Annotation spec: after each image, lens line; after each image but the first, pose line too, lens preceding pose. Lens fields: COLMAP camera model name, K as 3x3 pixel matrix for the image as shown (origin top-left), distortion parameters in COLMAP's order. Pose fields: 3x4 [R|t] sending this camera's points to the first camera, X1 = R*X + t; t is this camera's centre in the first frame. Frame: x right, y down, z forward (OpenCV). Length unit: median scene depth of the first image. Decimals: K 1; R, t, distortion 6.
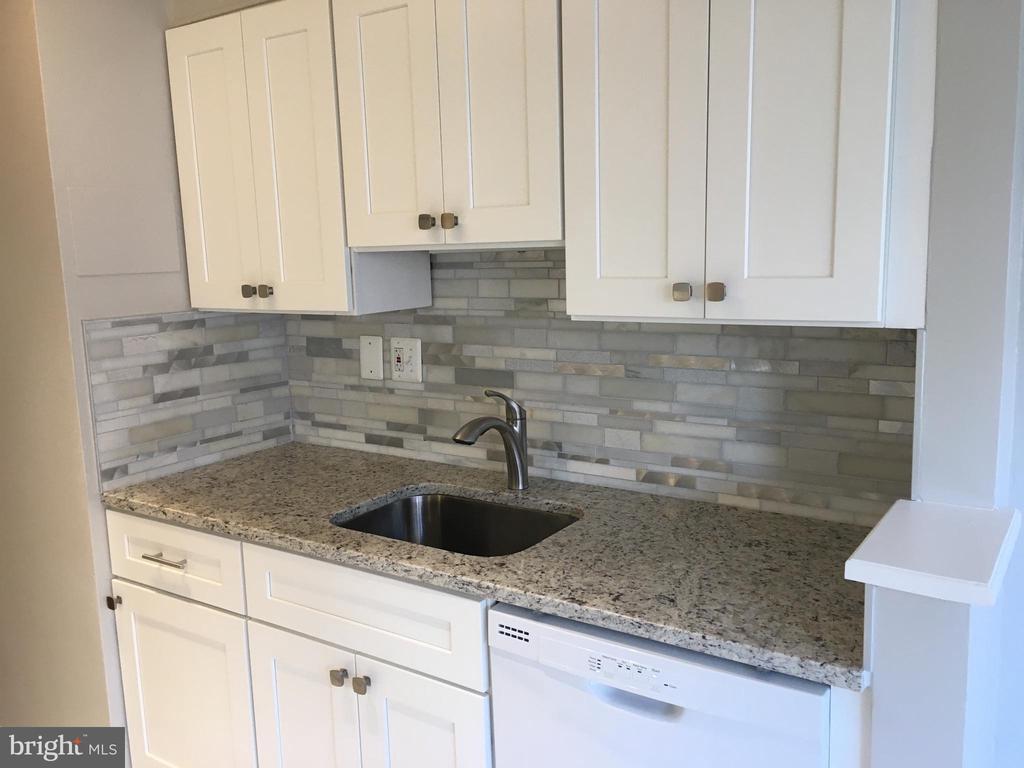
lens RADIAL K [[864.7, 0, 512.0], [0, 864.7, 384.0], [0, 0, 1]] dist [0.059641, -0.060225]
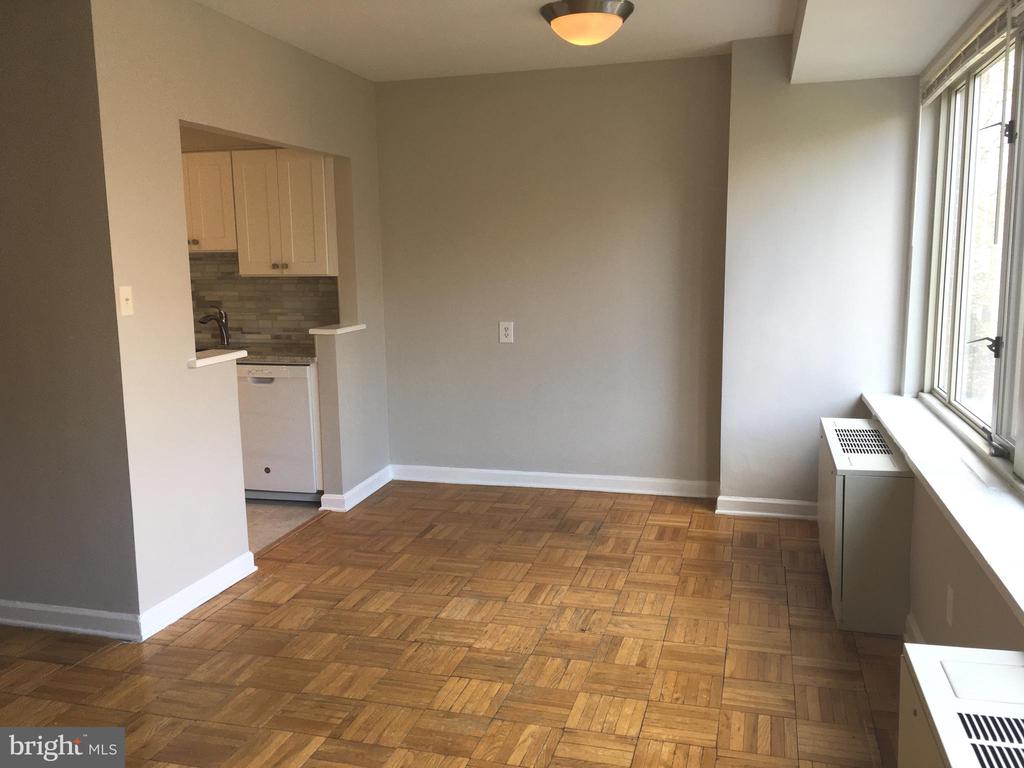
lens RADIAL K [[864.7, 0, 512.0], [0, 864.7, 384.0], [0, 0, 1]] dist [0.059641, -0.060225]
pose [[0.949377, -0.036258, 0.312040, 0.005696], [0.041005, 0.999121, -0.008662, 0.308487], [-0.311452, 0.021019, 0.950029, -1.821119]]
